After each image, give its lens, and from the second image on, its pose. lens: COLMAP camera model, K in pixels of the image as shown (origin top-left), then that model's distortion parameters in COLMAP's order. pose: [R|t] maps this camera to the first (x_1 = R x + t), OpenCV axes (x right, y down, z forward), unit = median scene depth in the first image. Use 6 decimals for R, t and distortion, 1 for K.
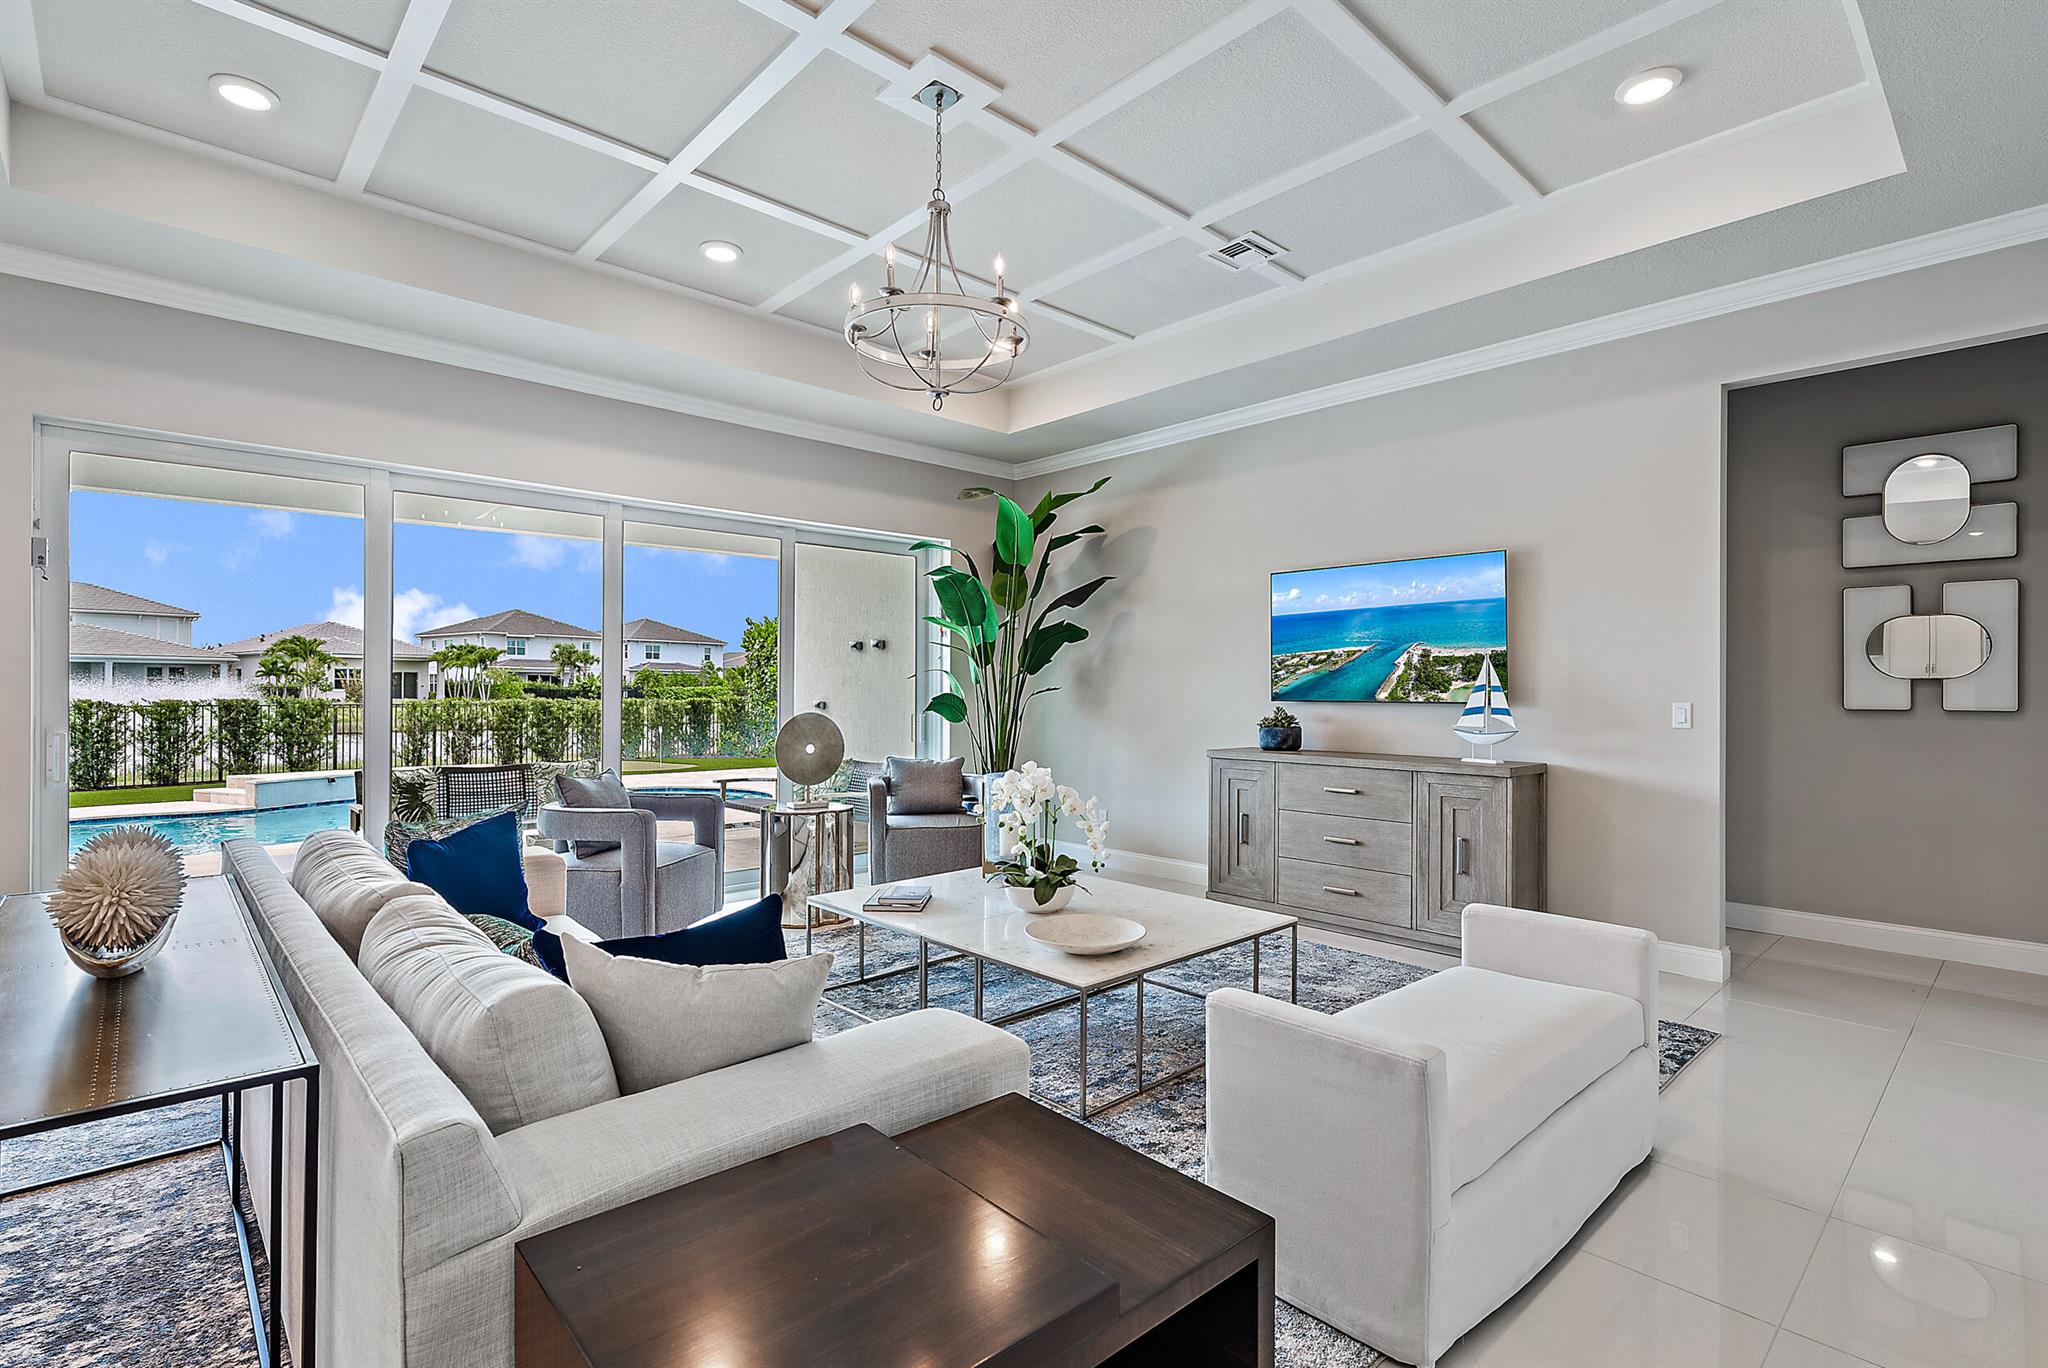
lens RADIAL K [[1003.2, 0, 1027.0], [0, 1003.2, 690.4], [0, 0, 1]] dist [-0.000816, 0.000260]
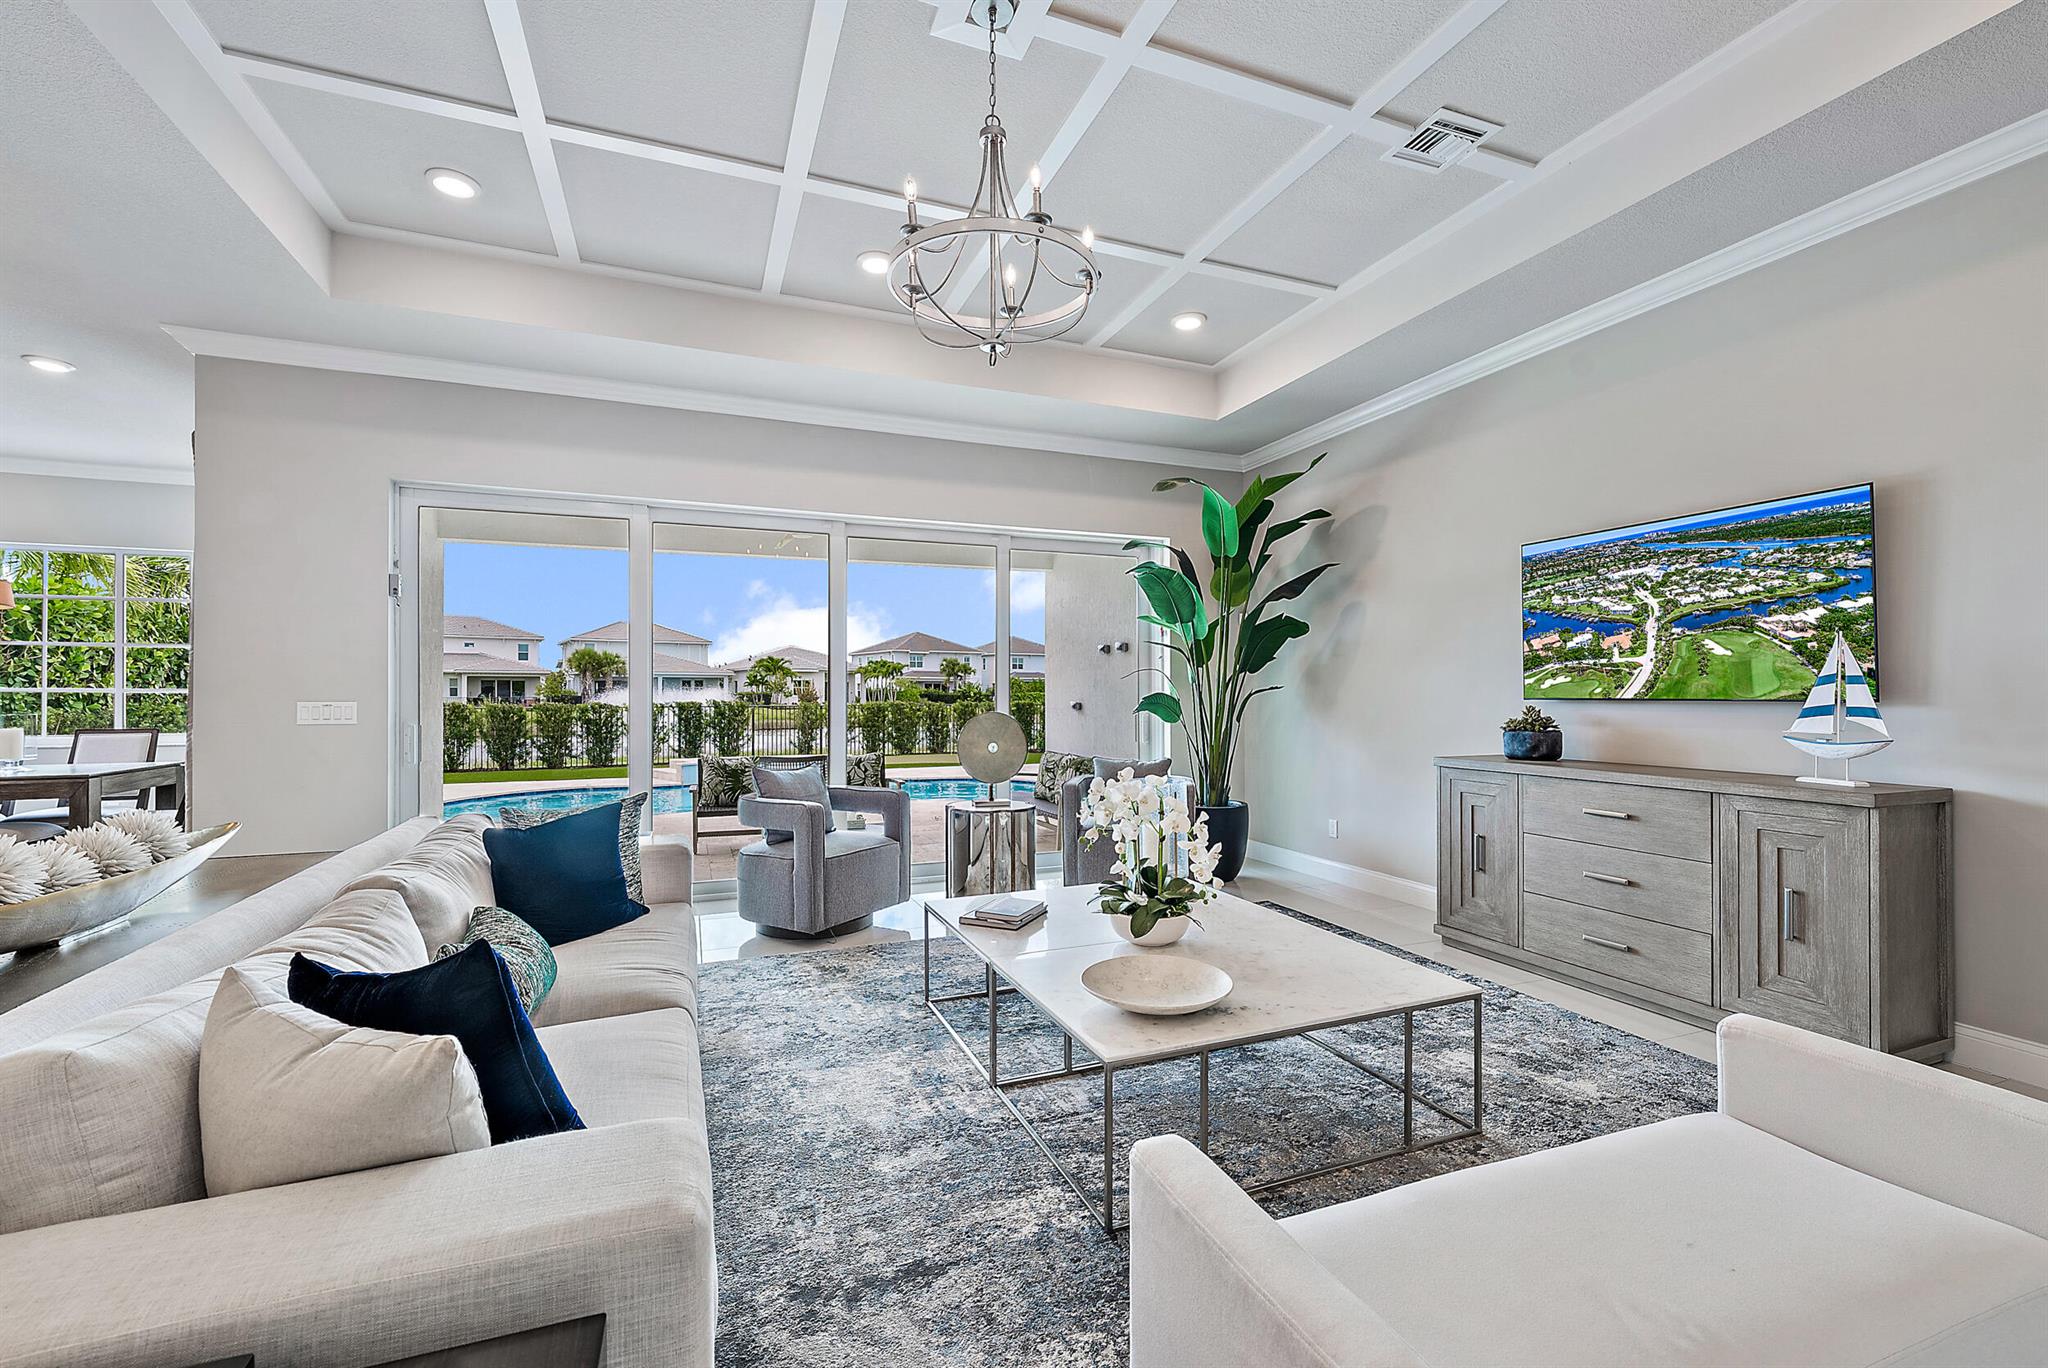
lens RADIAL K [[874.7, 0, 1017.7], [0, 874.7, 688.3], [0, 0, 1]] dist [-0.002144, -0.000038]
pose [[0.926794, -0.007447, -0.375497, 0.148377], [0.004357, 0.999949, -0.009075, 0.007211], [0.375545, 0.006775, 0.926779, 0.205865]]
